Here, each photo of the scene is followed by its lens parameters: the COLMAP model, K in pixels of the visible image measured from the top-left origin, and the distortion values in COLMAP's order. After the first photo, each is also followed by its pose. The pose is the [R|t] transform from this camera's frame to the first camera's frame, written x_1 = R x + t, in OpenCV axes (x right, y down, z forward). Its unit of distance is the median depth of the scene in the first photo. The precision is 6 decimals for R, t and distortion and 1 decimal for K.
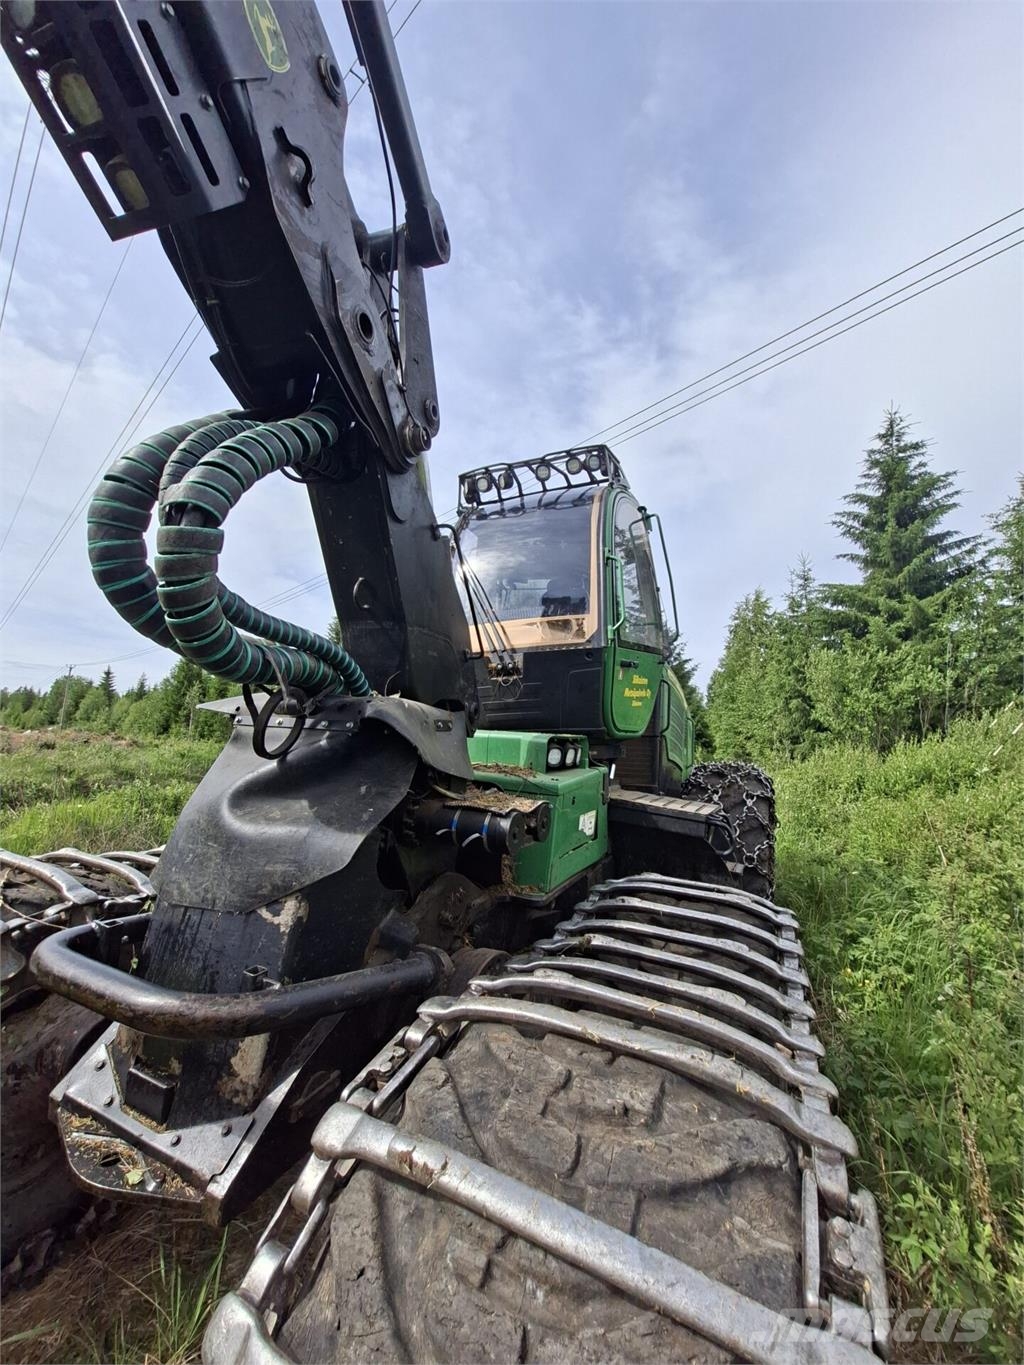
lens RADIAL K [[547.7, 0, 528.8], [0, 547.7, 679.8], [0, 0, 1]] dist [-0.005645, 0.000057]
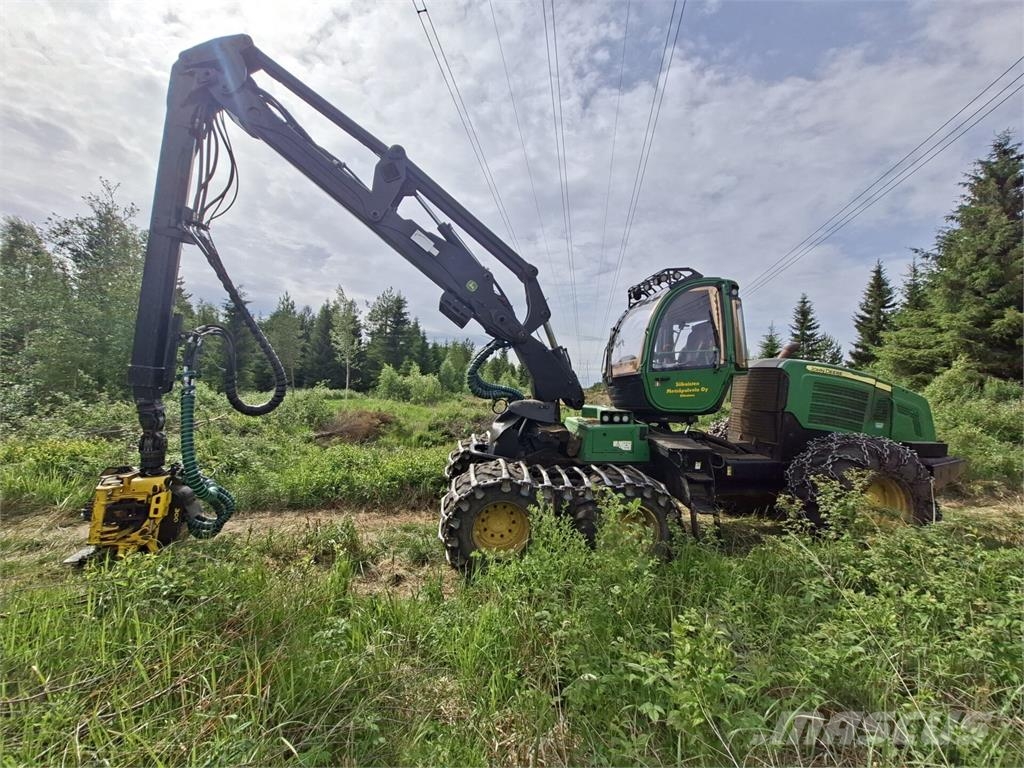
lens RADIAL K [[410.9, 0, 505.7], [0, 410.9, 382.0], [0, 0, 1]] dist [-0.005645, 0.000057]
pose [[0.500888, -0.018214, -0.865320, 0.142309], [0.078033, 0.996657, 0.024190, -0.011452], [0.861987, -0.079640, 0.500635, -0.038790]]
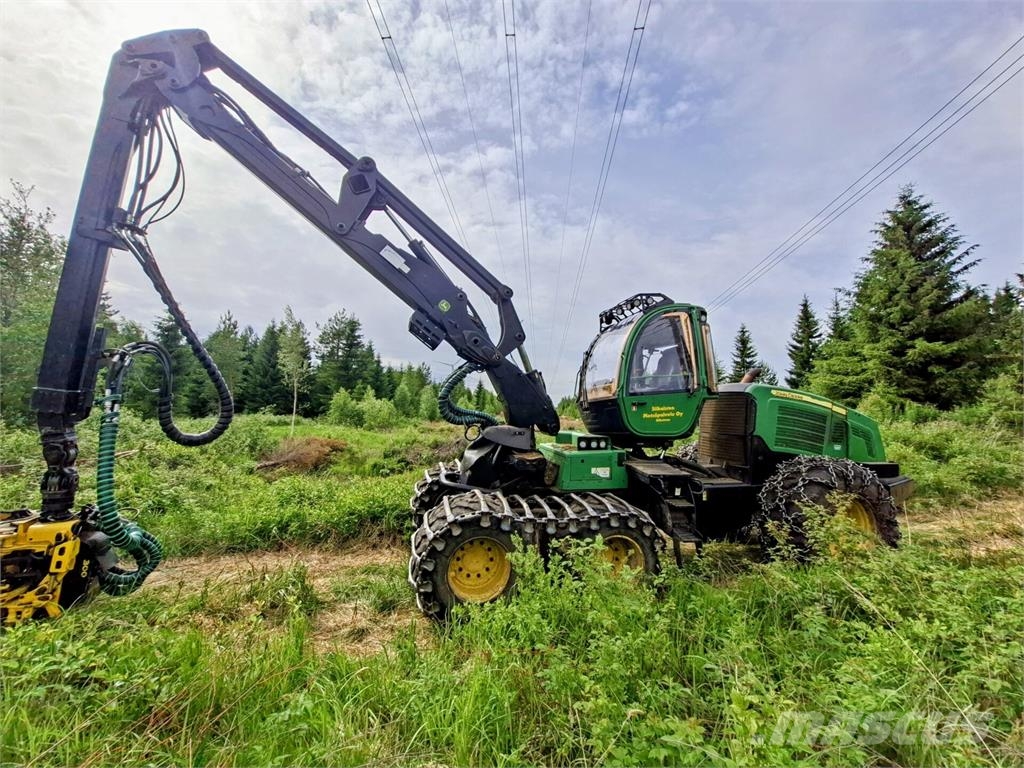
lens RADIAL K [[410.9, 0, 507.9], [0, 410.9, 380.5], [0, 0, 1]] dist [-0.005645, 0.000057]
pose [[0.596311, -0.070932, -0.799614, 0.130027], [0.077386, 0.996529, -0.030689, -0.011909], [0.799015, -0.043579, 0.599730, -0.041079]]
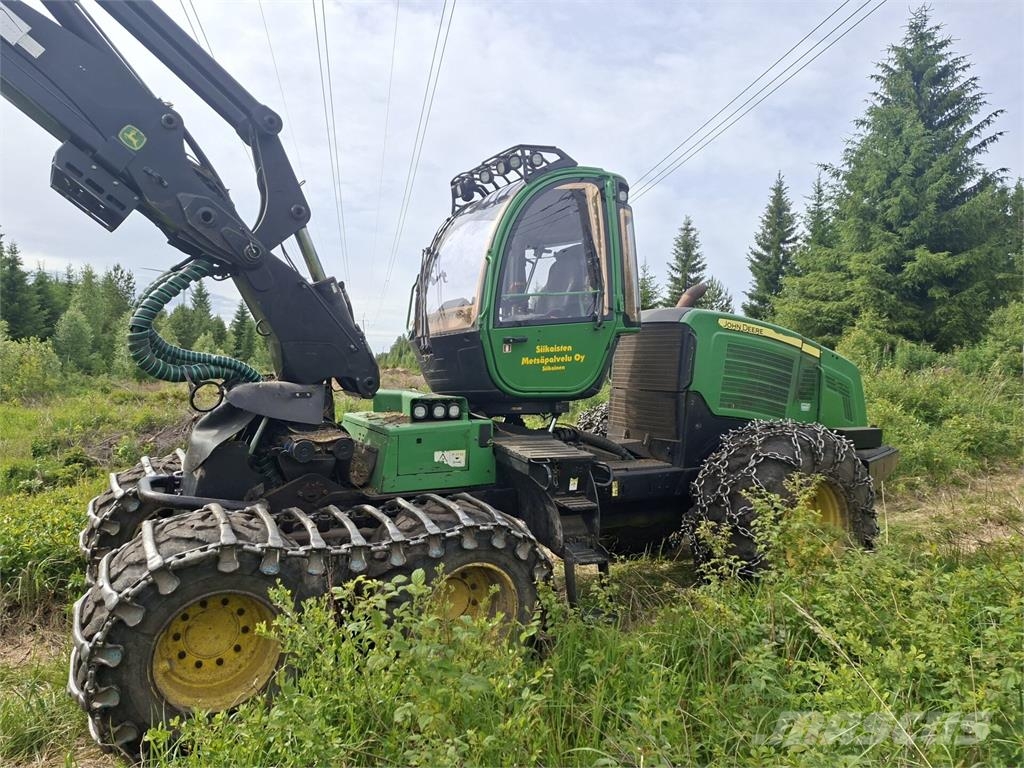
lens RADIAL K [[716.8, 0, 507.7], [0, 716.8, 384.3], [0, 0, 1]] dist [0.067850, -0.055078]
pose [[0.794912, 0.001913, -0.606722, 0.129077], [0.071796, 0.992672, 0.097194, -0.009647], [0.602462, -0.120821, 0.788950, -0.034468]]
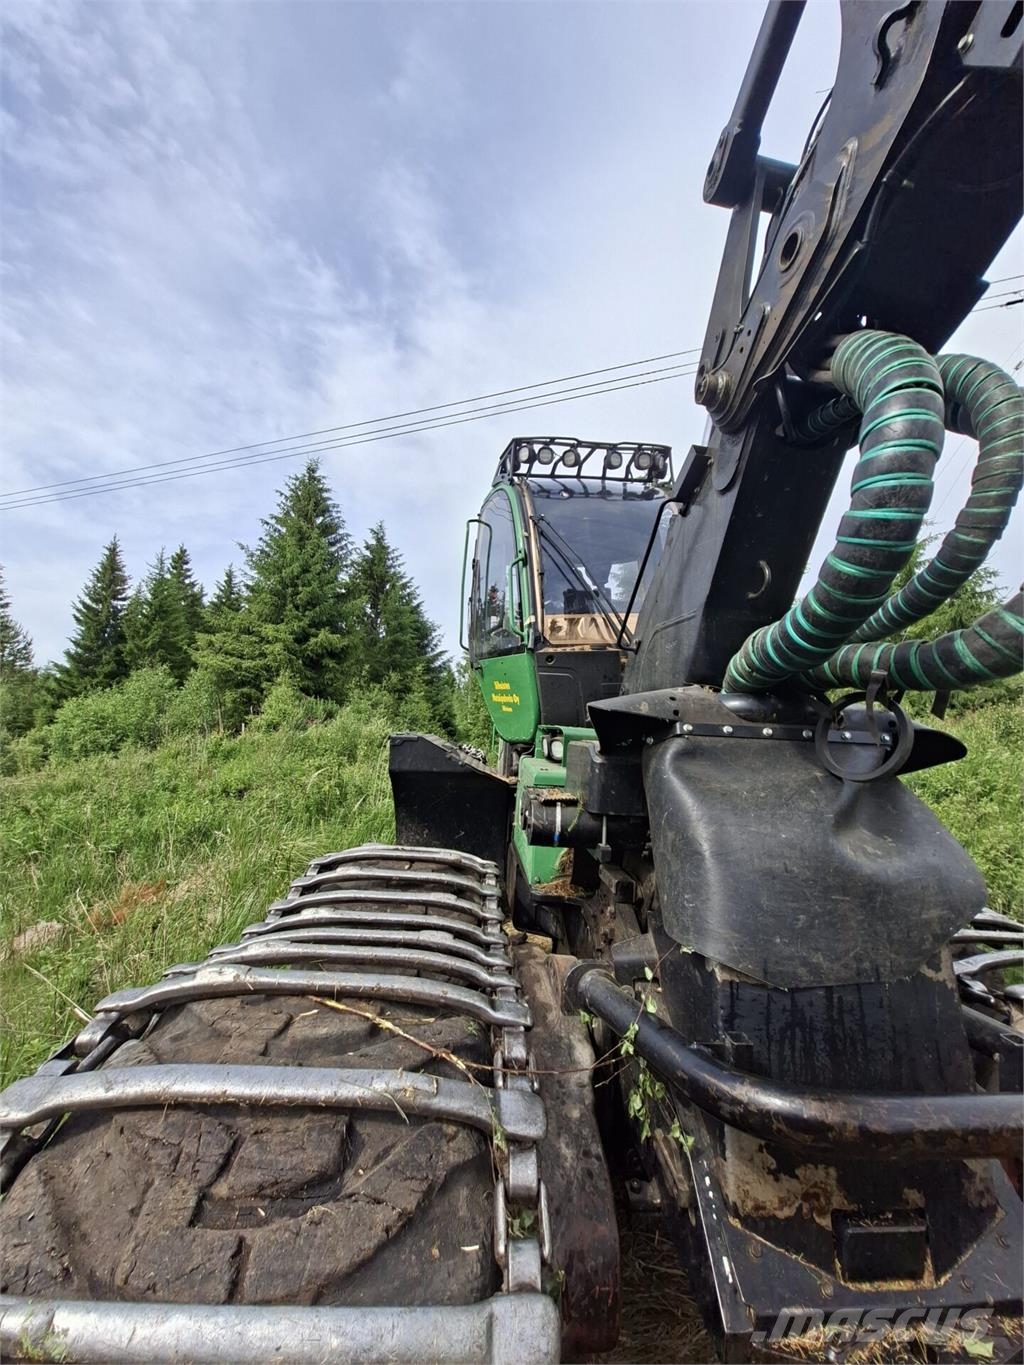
lens RADIAL K [[547.7, 0, 469.0], [0, 547.7, 673.8], [0, 0, 1]] dist [-0.005645, 0.000057]
pose [[0.877152, 0.048118, 0.477795, -0.095974], [-0.055554, 0.998455, 0.001435, 0.001346], [-0.476988, -0.027802, 0.878470, 0.040261]]
